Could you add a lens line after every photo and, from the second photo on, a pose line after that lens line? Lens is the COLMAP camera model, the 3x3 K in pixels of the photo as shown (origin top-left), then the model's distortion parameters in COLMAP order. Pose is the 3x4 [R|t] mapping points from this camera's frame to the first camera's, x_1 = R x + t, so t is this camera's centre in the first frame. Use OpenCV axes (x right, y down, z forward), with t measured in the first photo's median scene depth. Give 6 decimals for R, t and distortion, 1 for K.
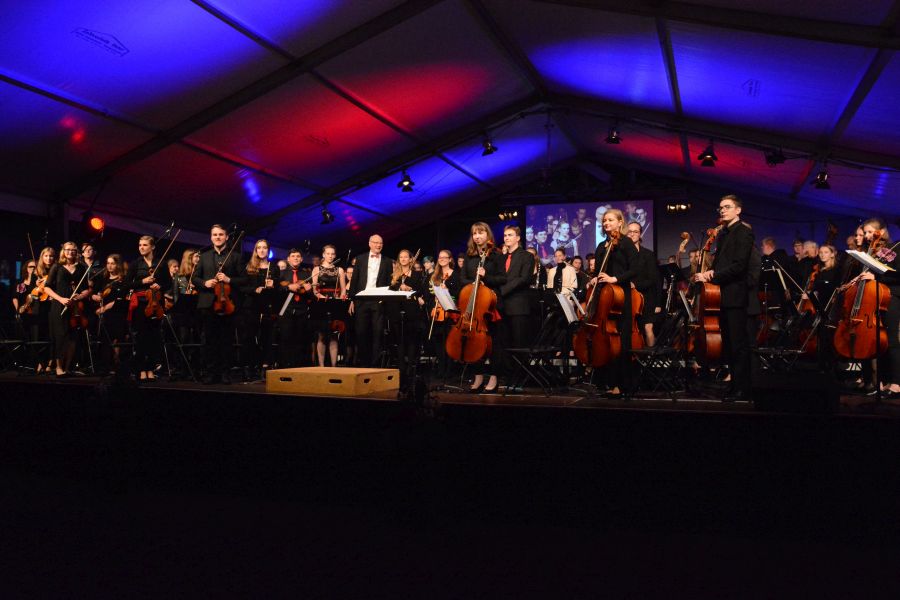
lens RADIAL K [[749.1, 0, 446.7], [0, 749.1, 301.0], [0, 0, 1]] dist [-0.125546, 0.060839]
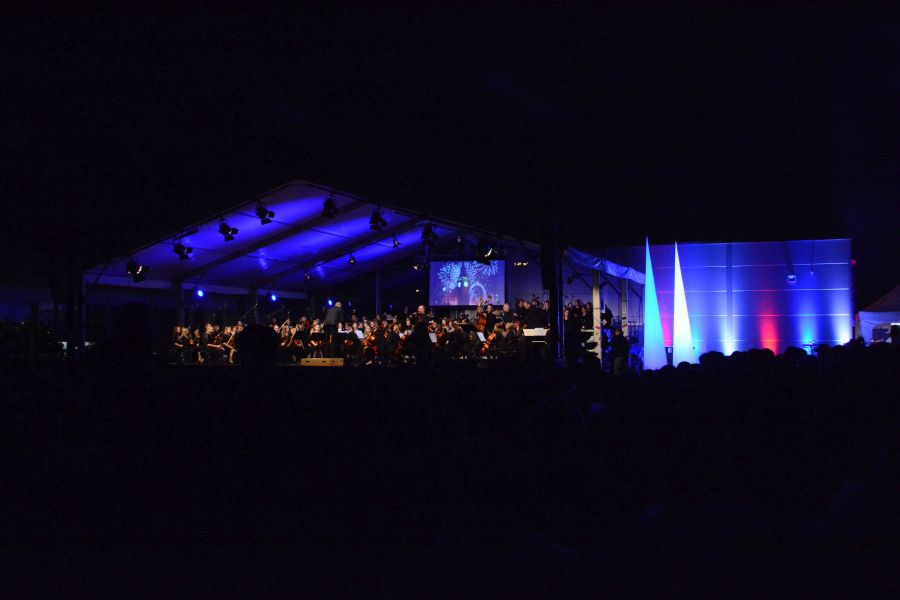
lens RADIAL K [[962.2, 0, 451.1], [0, 962.2, 299.9], [0, 0, 1]] dist [0.053373, 0.000000]
pose [[0.999613, -0.002218, 0.027734, 0.139265], [0.001886, 0.999926, 0.011990, -0.102321], [-0.027759, -0.011933, 0.999543, -1.546413]]
